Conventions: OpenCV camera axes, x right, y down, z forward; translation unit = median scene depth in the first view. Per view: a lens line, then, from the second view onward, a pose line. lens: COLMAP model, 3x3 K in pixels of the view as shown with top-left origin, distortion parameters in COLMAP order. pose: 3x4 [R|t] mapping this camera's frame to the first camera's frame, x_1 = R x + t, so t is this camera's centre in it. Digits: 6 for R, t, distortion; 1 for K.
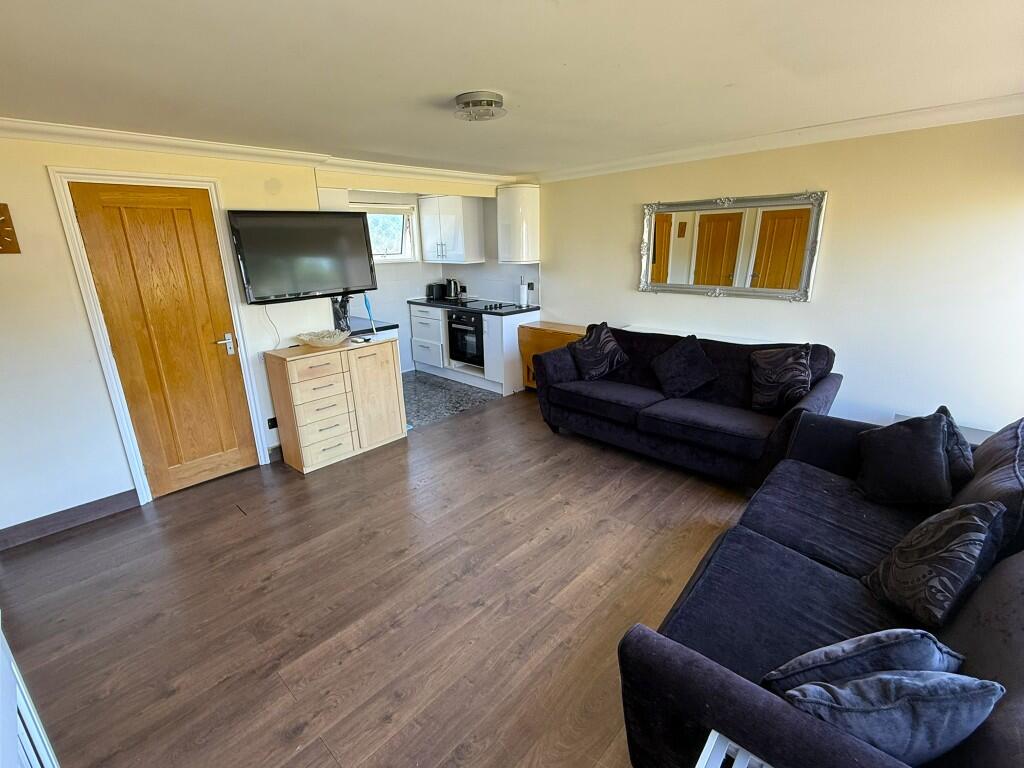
lens RADIAL K [[470.5, 0, 510.2], [0, 470.5, 381.3], [0, 0, 1]] dist [0.001570, 0.000206]
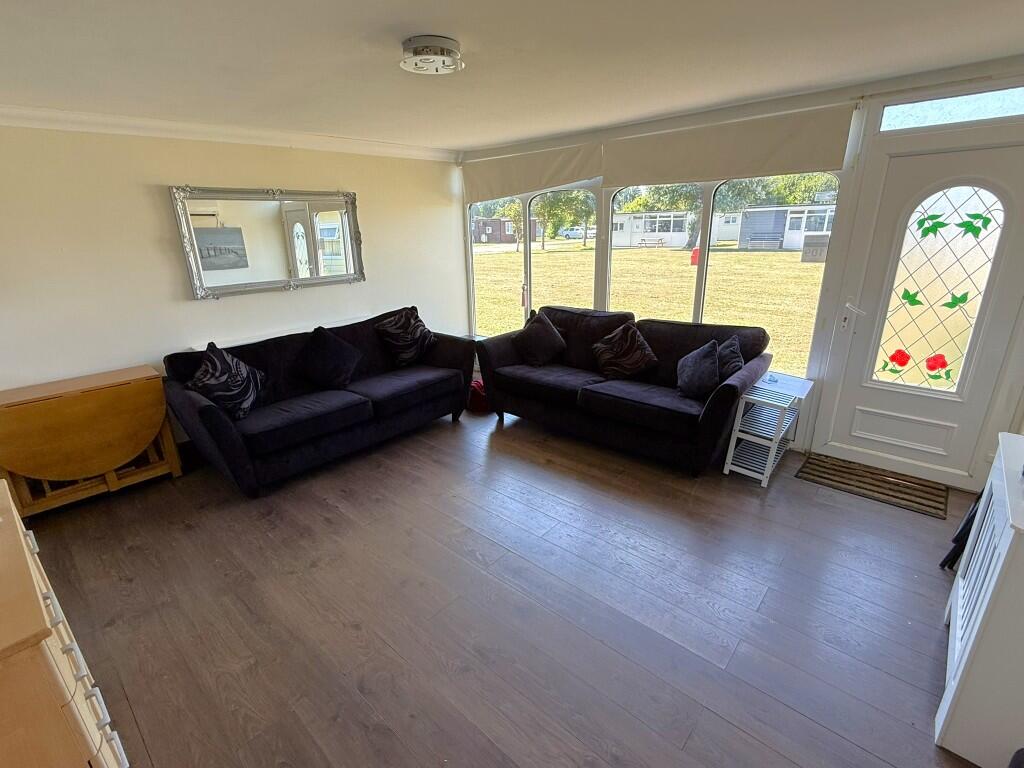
lens RADIAL K [[470.5, 0, 510.2], [0, 470.5, 381.3], [0, 0, 1]] dist [0.001570, 0.000206]
pose [[-0.031316, -0.288236, 0.957047, -0.678141], [0.309014, 0.907814, 0.283519, -0.168658], [-0.950542, 0.304620, 0.060640, 0.655698]]
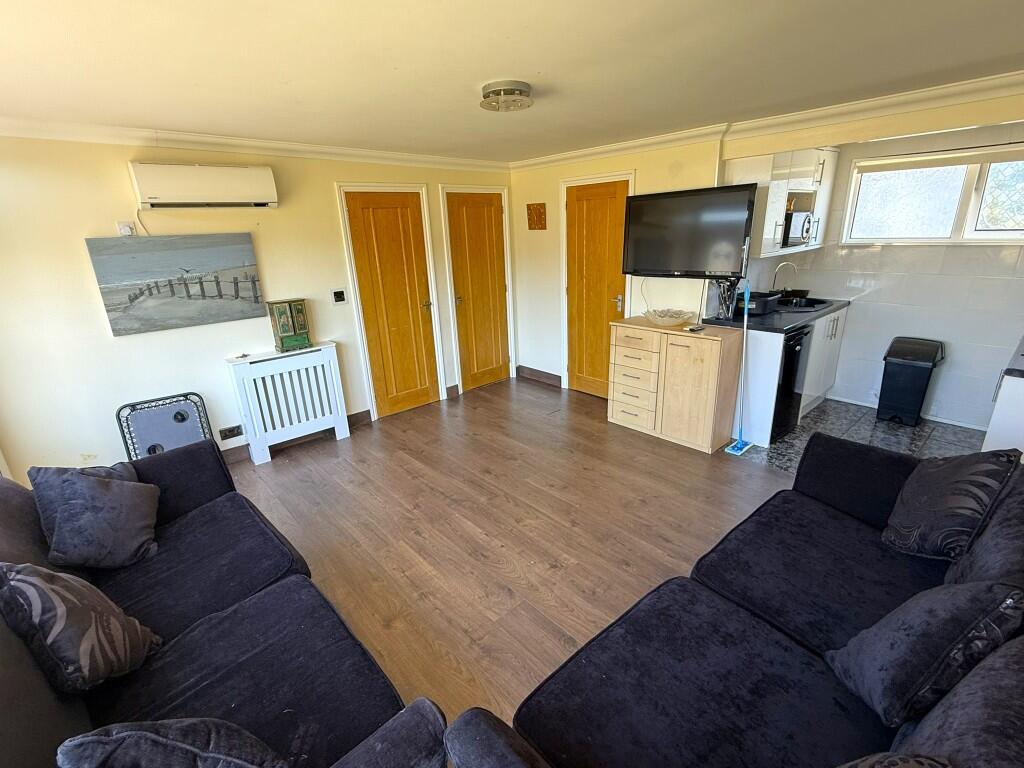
lens RADIAL K [[470.5, 0, 510.2], [0, 470.5, 381.3], [0, 0, 1]] dist [0.001570, 0.000206]
pose [[-0.082634, 0.335727, -0.938328, 0.692877], [-0.248457, 0.904877, 0.345639, -0.253389], [0.965112, 0.261695, 0.008640, 0.756380]]
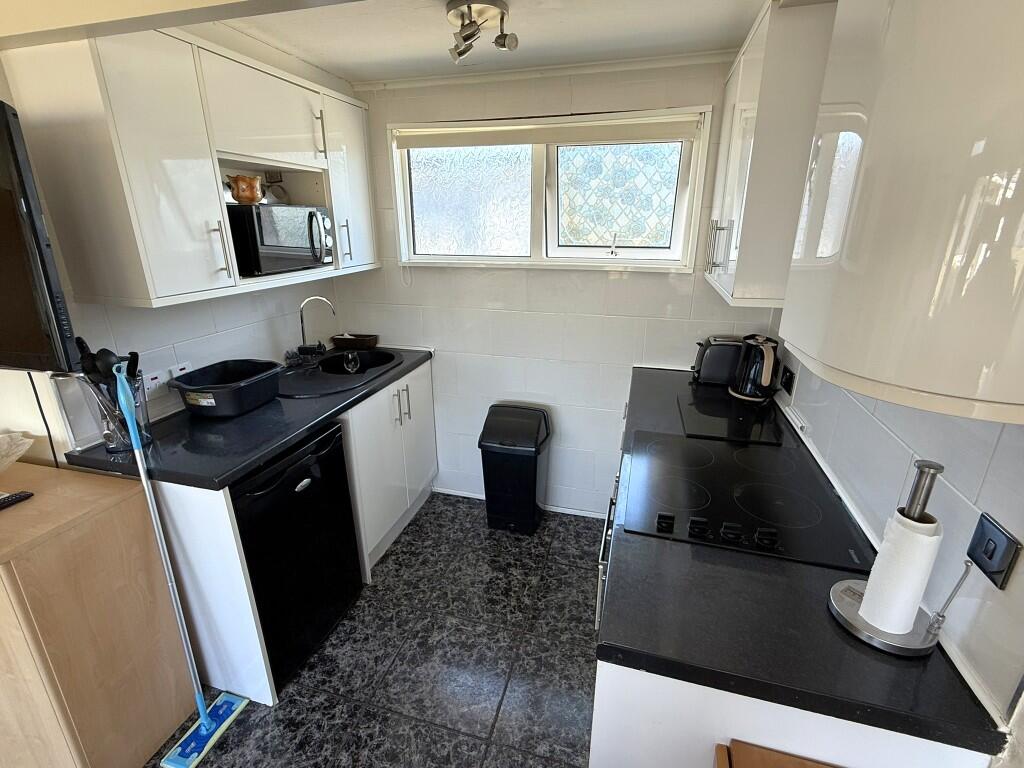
lens RADIAL K [[470.5, 0, 510.2], [0, 470.5, 381.3], [0, 0, 1]] dist [0.001570, 0.000206]
pose [[0.467455, 0.301850, -0.830886, 0.120217], [-0.260320, 0.945225, 0.196932, -0.382901], [0.844819, 0.124239, 0.520428, 1.280970]]
